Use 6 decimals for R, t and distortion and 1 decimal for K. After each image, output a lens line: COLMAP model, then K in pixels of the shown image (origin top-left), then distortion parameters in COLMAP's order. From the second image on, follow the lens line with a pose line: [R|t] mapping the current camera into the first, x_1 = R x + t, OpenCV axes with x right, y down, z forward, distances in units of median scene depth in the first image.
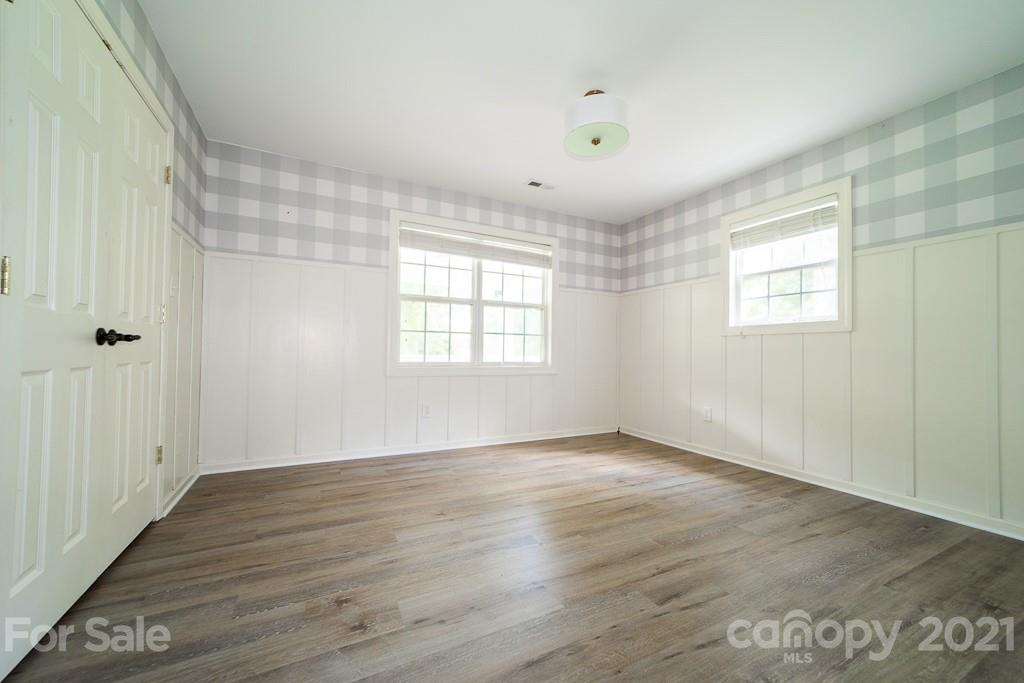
lens RADIAL K [[391.5, 0, 514.0], [0, 391.5, 344.6], [0, 0, 1]] dist [-0.000124, 0.000312]
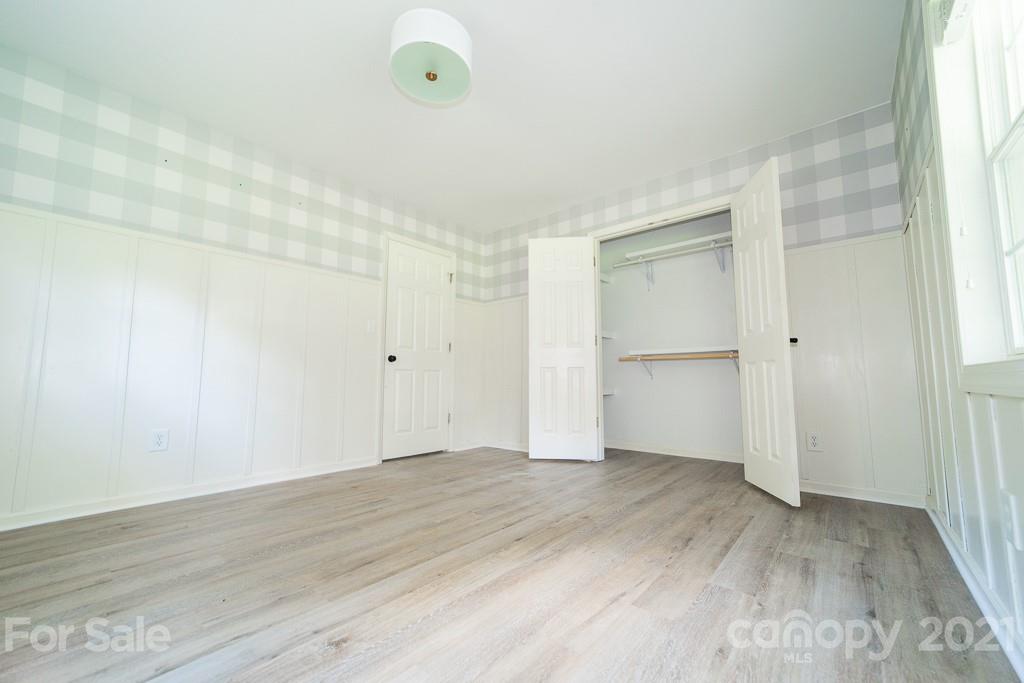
lens RADIAL K [[391.5, 0, 514.0], [0, 391.5, 344.6], [0, 0, 1]] dist [-0.000124, 0.000312]
pose [[-0.926210, -0.048640, -0.373856, 0.315475], [-0.006278, 0.993495, -0.113703, 0.117225], [0.376955, -0.102966, -0.920491, 1.687730]]
